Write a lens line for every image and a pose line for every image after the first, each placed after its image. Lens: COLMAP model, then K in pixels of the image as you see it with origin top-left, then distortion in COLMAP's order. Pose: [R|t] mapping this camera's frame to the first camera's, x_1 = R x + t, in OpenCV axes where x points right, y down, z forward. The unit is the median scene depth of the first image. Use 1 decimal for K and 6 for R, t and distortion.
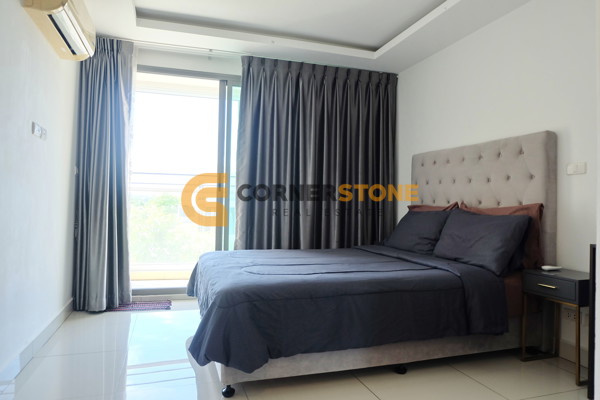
lens RADIAL K [[412.9, 0, 301.1], [0, 412.9, 195.1], [0, 0, 1]] dist [-0.066621, 0.079089]
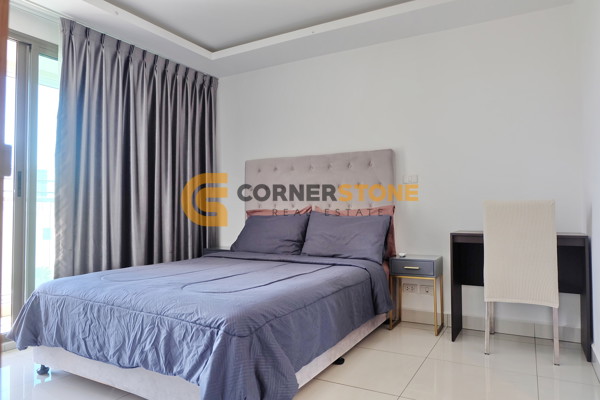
lens RADIAL K [[412.9, 0, 301.1], [0, 412.9, 195.1], [0, 0, 1]] dist [-0.066621, 0.079089]
pose [[0.739888, -0.000282, 0.672730, -0.354482], [0.011196, 0.999867, -0.011895, 0.001136], [-0.672637, 0.016333, 0.739793, 0.168984]]
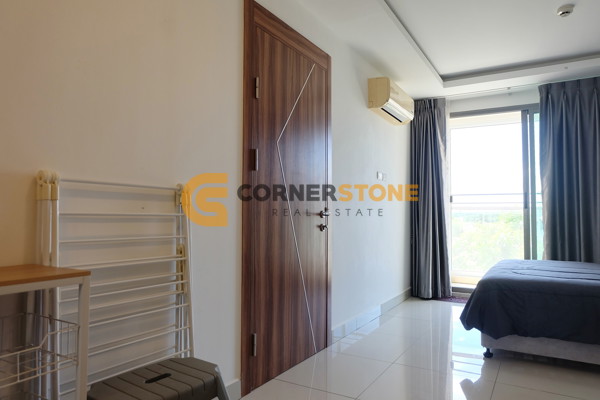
lens RADIAL K [[412.9, 0, 301.1], [0, 412.9, 195.1], [0, 0, 1]] dist [-0.066621, 0.079089]
pose [[0.663251, -0.055065, -0.746369, 0.257962], [0.024779, 0.998358, -0.051637, -0.003481], [0.747987, 0.015754, 0.663526, -0.229794]]
